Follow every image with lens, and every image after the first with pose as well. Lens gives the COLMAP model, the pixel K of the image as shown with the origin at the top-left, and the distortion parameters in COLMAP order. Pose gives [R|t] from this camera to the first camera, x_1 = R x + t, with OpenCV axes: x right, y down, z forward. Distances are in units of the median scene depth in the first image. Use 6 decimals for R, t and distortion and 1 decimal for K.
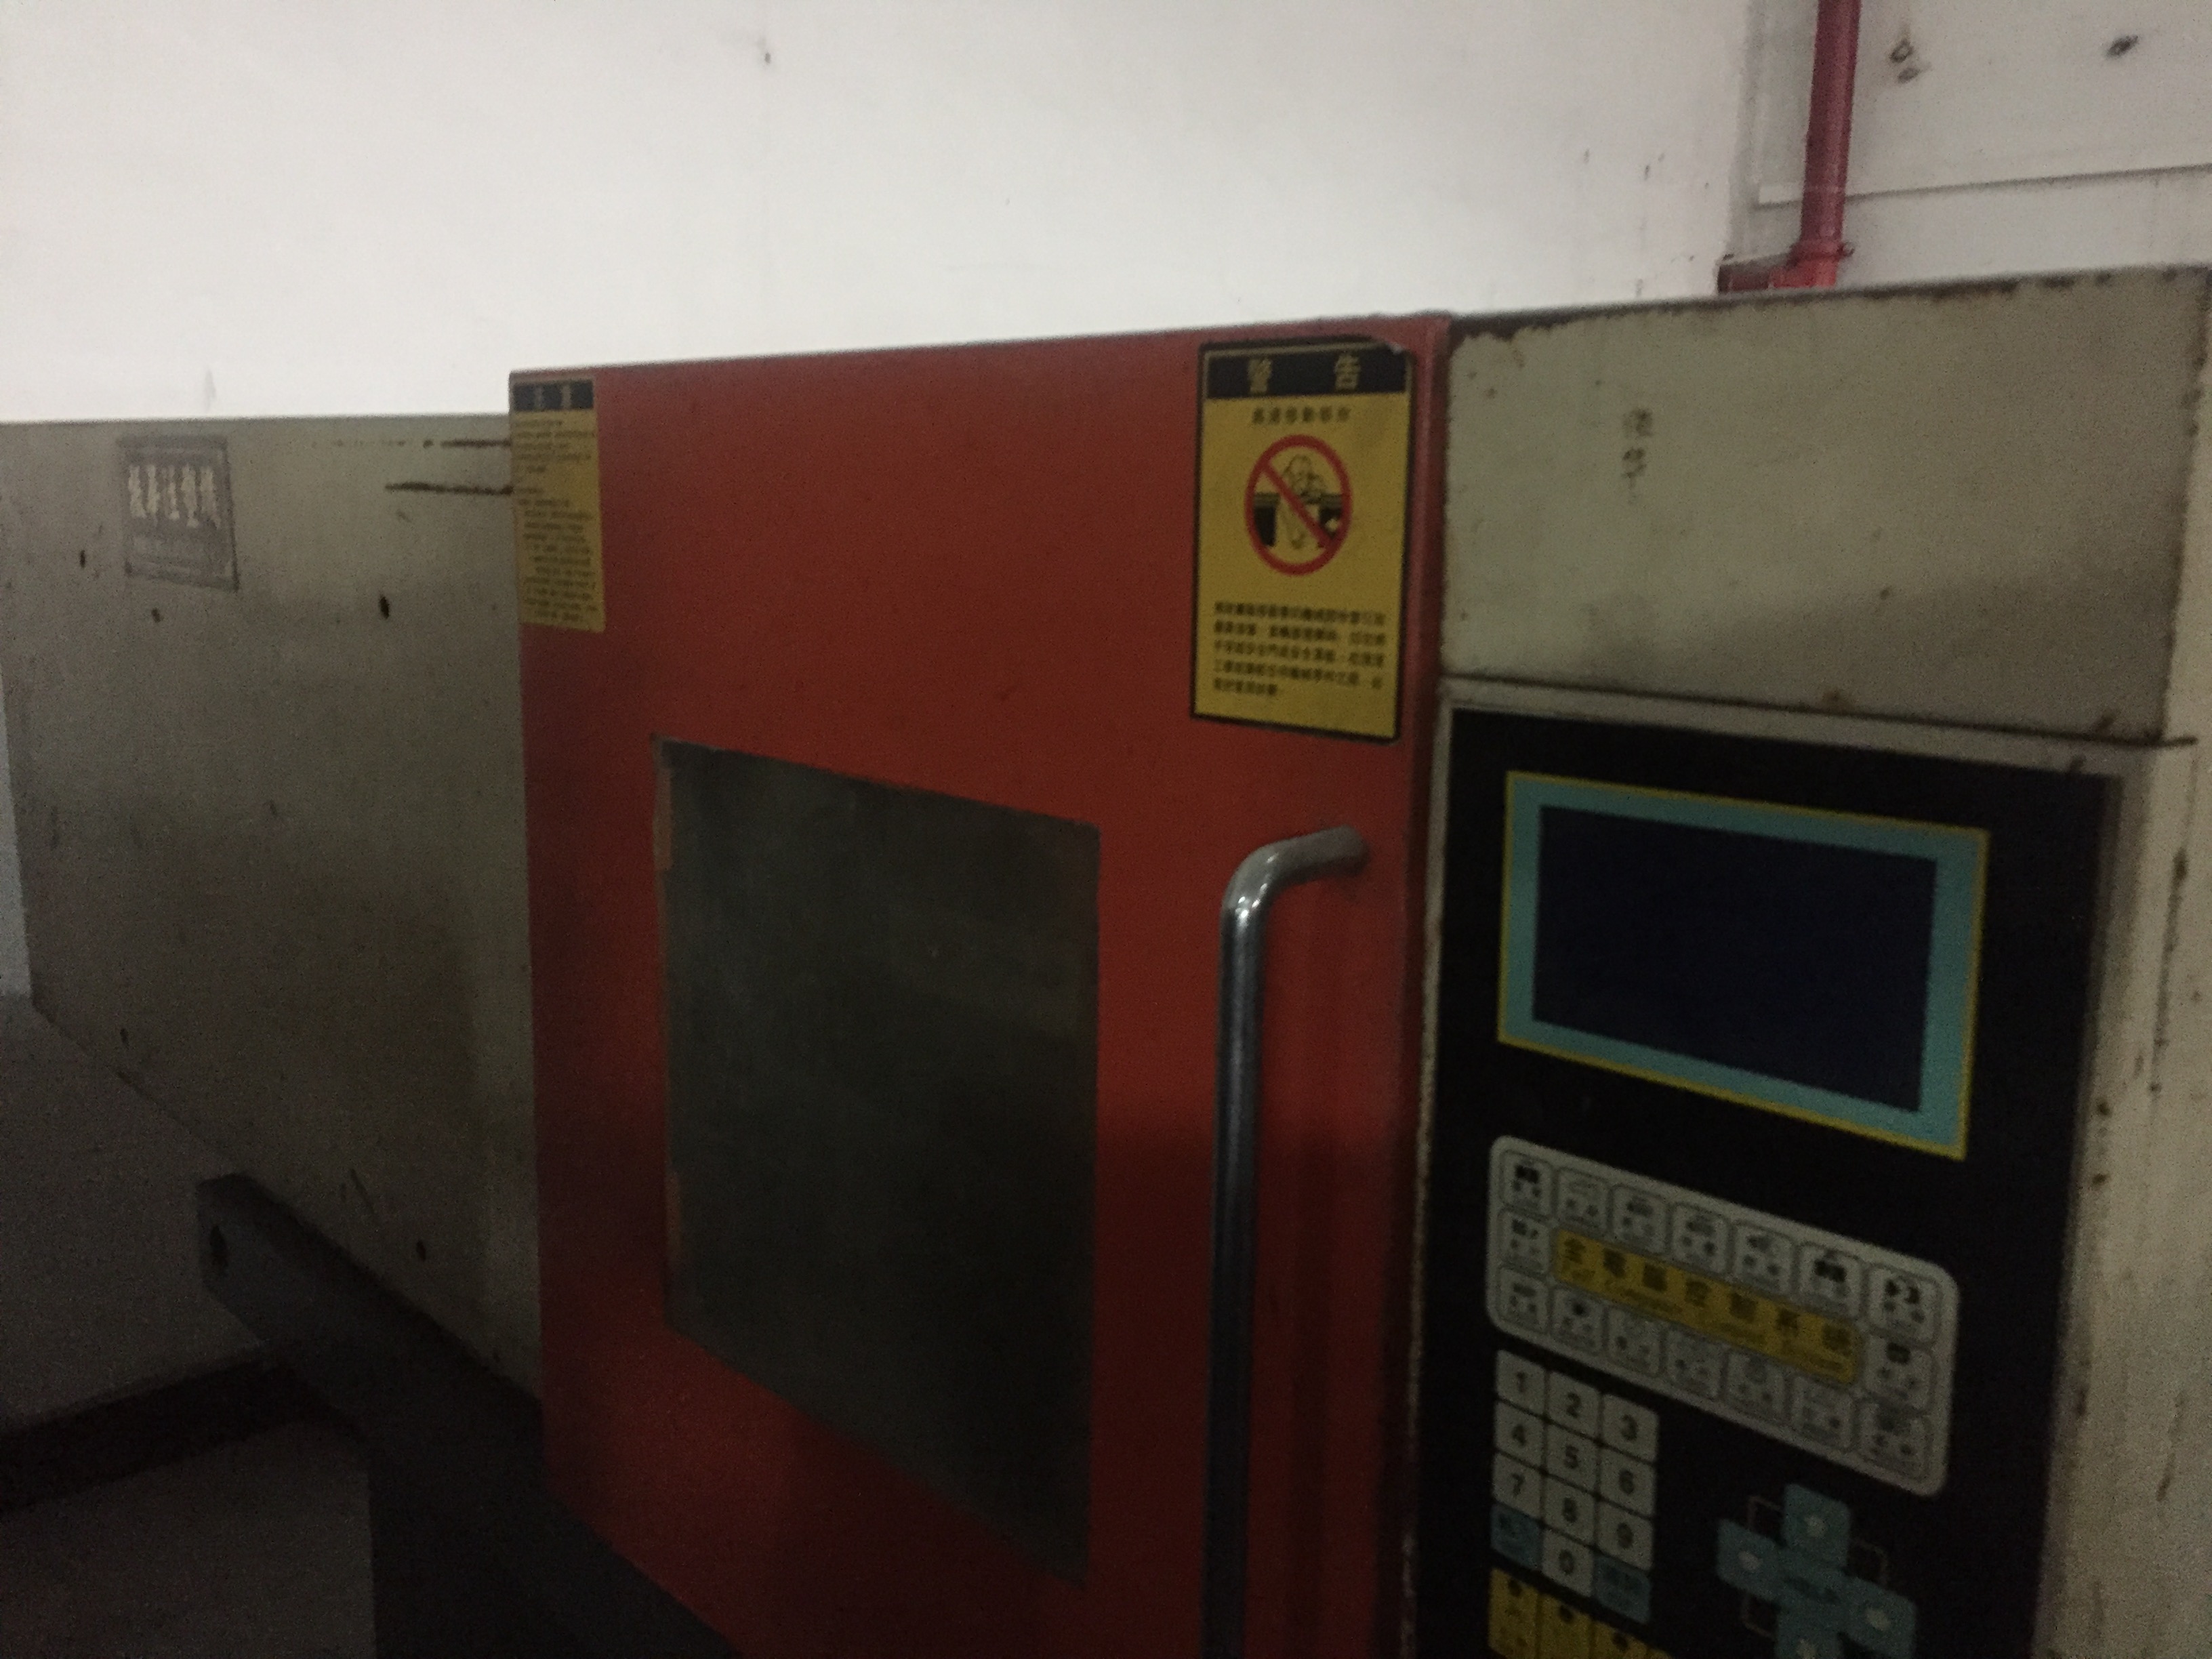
lens RADIAL K [[1962.2, 0, 1106.0], [0, 1962.2, 829.5], [0, 0, 1]] dist [0.085524, -0.109040]
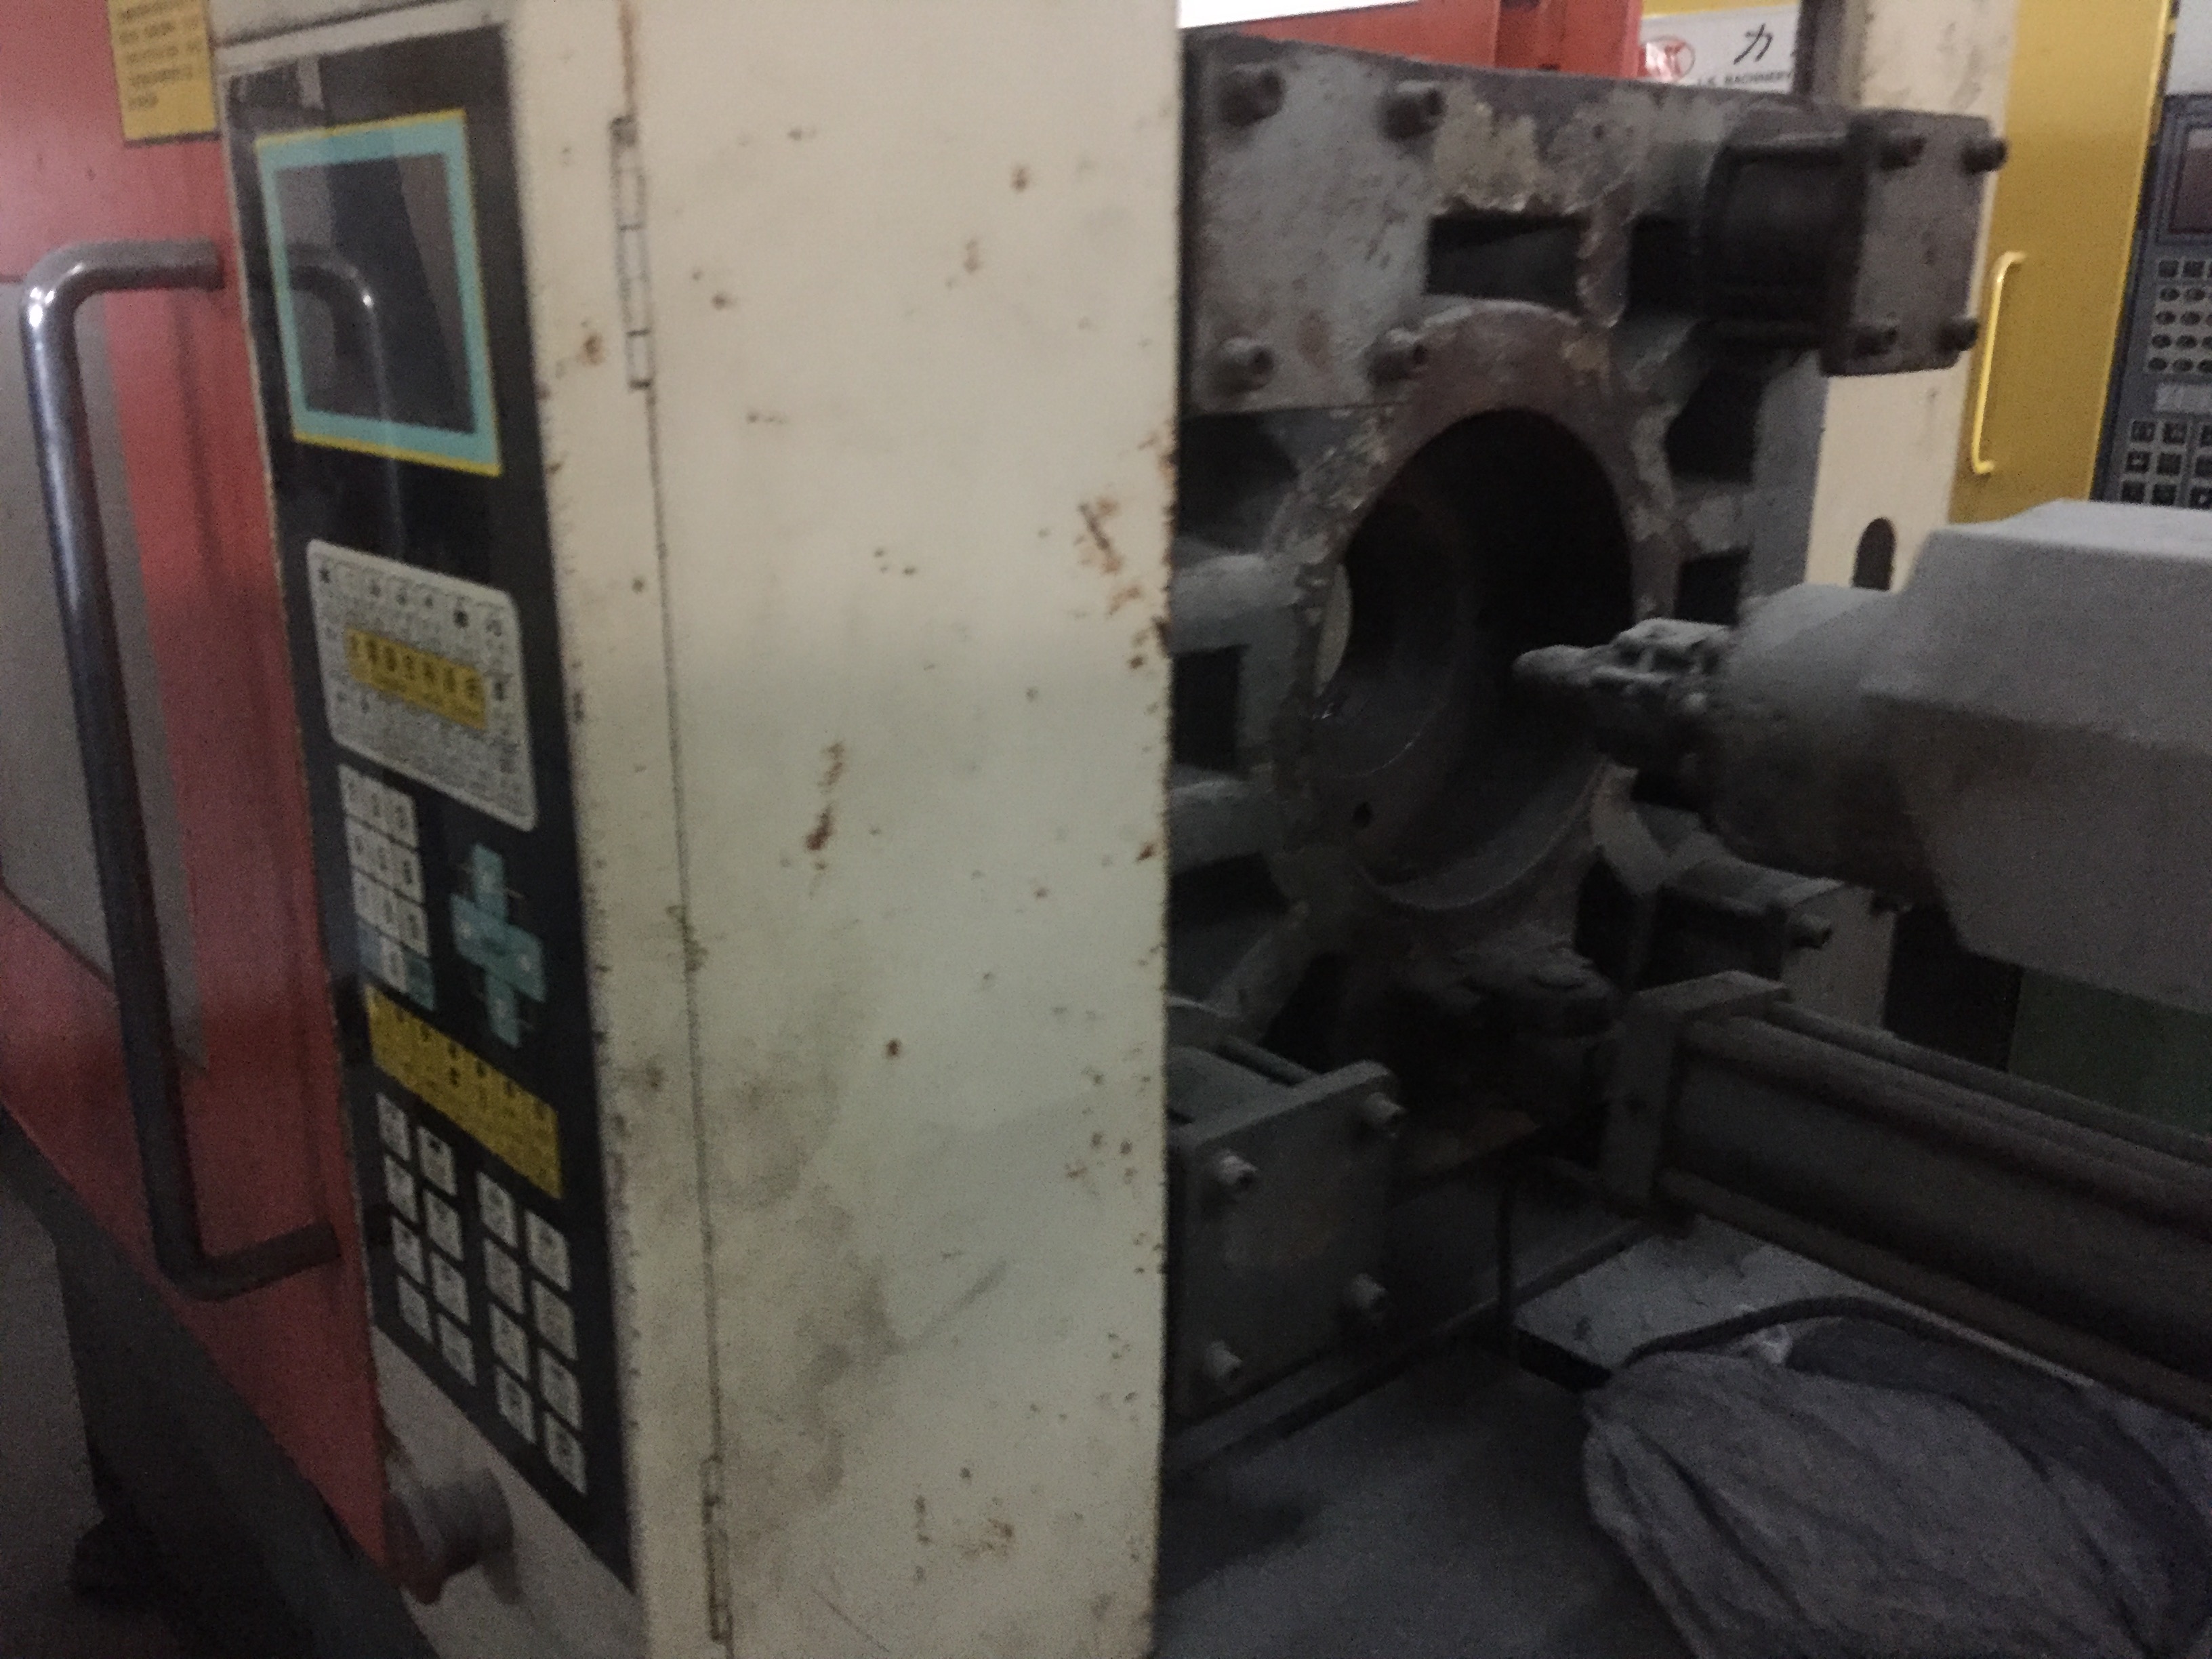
lens RADIAL K [[1962.2, 0, 1106.0], [0, 1962.2, 829.5], [0, 0, 1]] dist [0.085524, -0.109040]
pose [[0.999975, -0.006958, -0.000948, 0.625933], [0.007022, 0.992947, 0.118352, 0.193676], [0.000118, -0.118356, 0.992971, 0.008015]]
